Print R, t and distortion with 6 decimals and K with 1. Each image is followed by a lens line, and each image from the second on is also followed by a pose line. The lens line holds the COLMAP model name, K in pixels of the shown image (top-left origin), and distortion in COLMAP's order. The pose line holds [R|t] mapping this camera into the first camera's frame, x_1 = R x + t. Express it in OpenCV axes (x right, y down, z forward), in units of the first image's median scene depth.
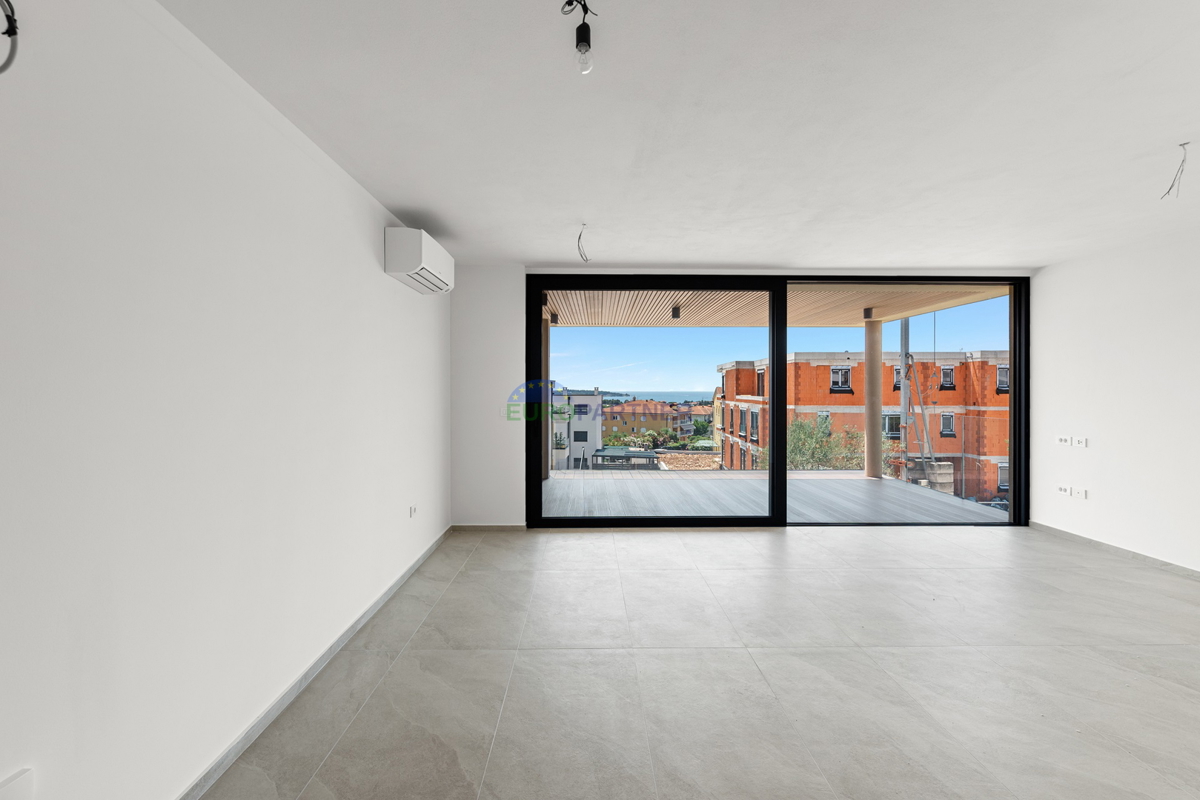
lens RADIAL K [[521.6, 0, 597.9], [0, 521.6, 390.0], [0, 0, 1]] dist [-0.000590, -0.000210]
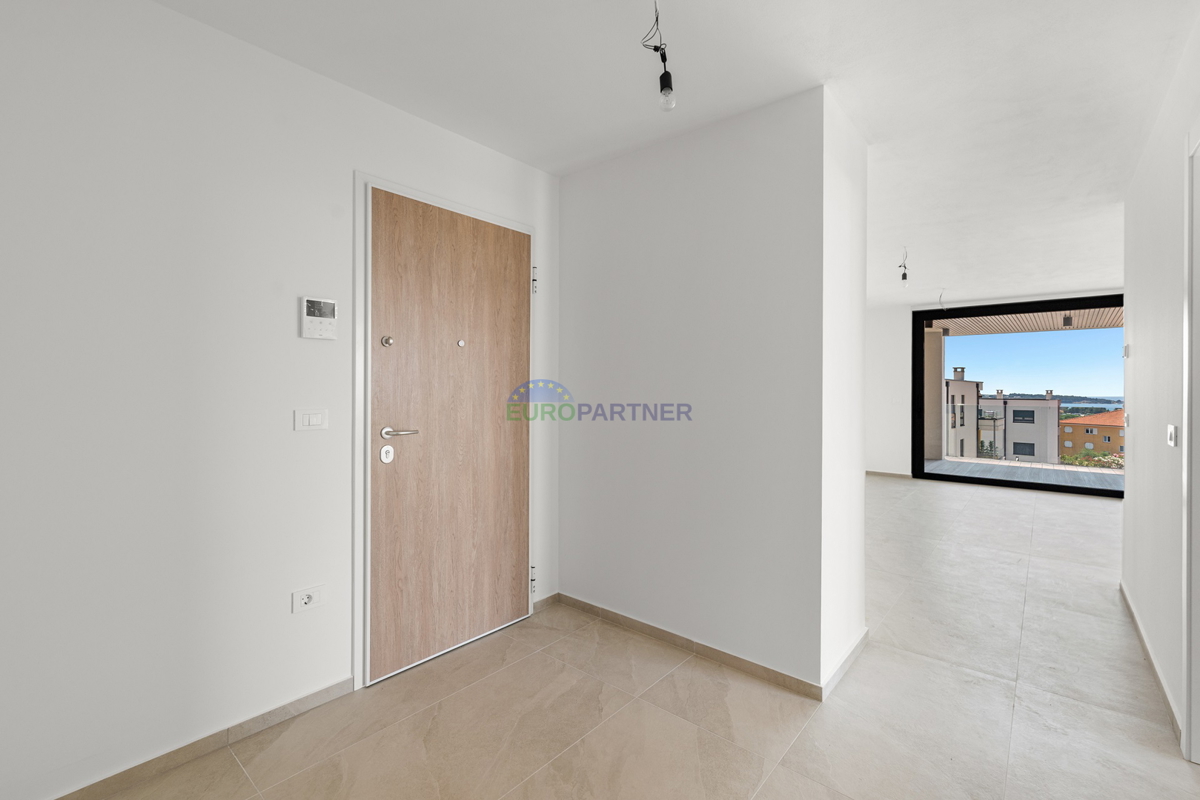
lens RADIAL K [[521.6, 0, 597.9], [0, 521.6, 390.0], [0, 0, 1]] dist [-0.000590, -0.000210]
pose [[0.743333, -0.000164, -0.668922, 0.024055], [-0.004298, 0.999978, -0.005022, 0.002371], [0.668908, 0.006608, 0.743316, -0.090010]]
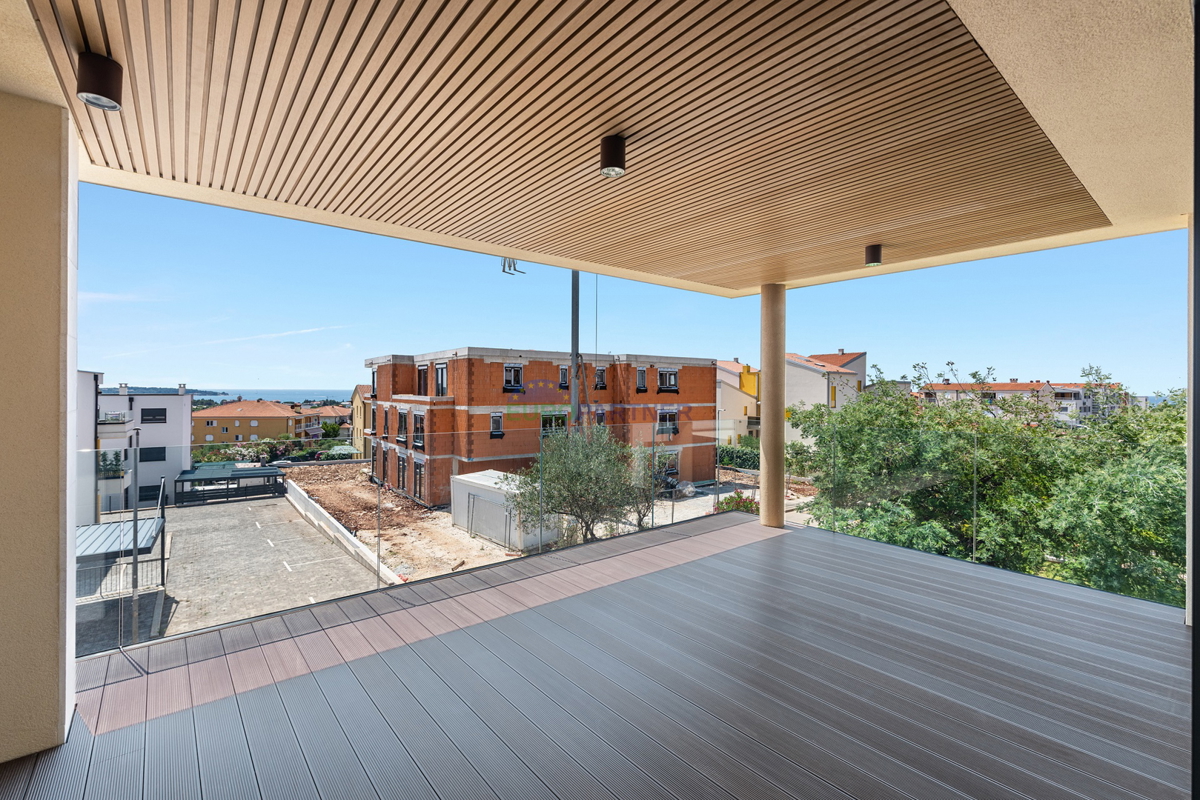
lens RADIAL K [[521.6, 0, 597.9], [0, 521.6, 390.0], [0, 0, 1]] dist [-0.000590, -0.000210]
pose [[0.779069, 0.002473, 0.626933, -0.008527], [-0.004541, 0.999988, 0.001698, -0.000390], [-0.626922, -0.004170, 0.779071, 0.113428]]
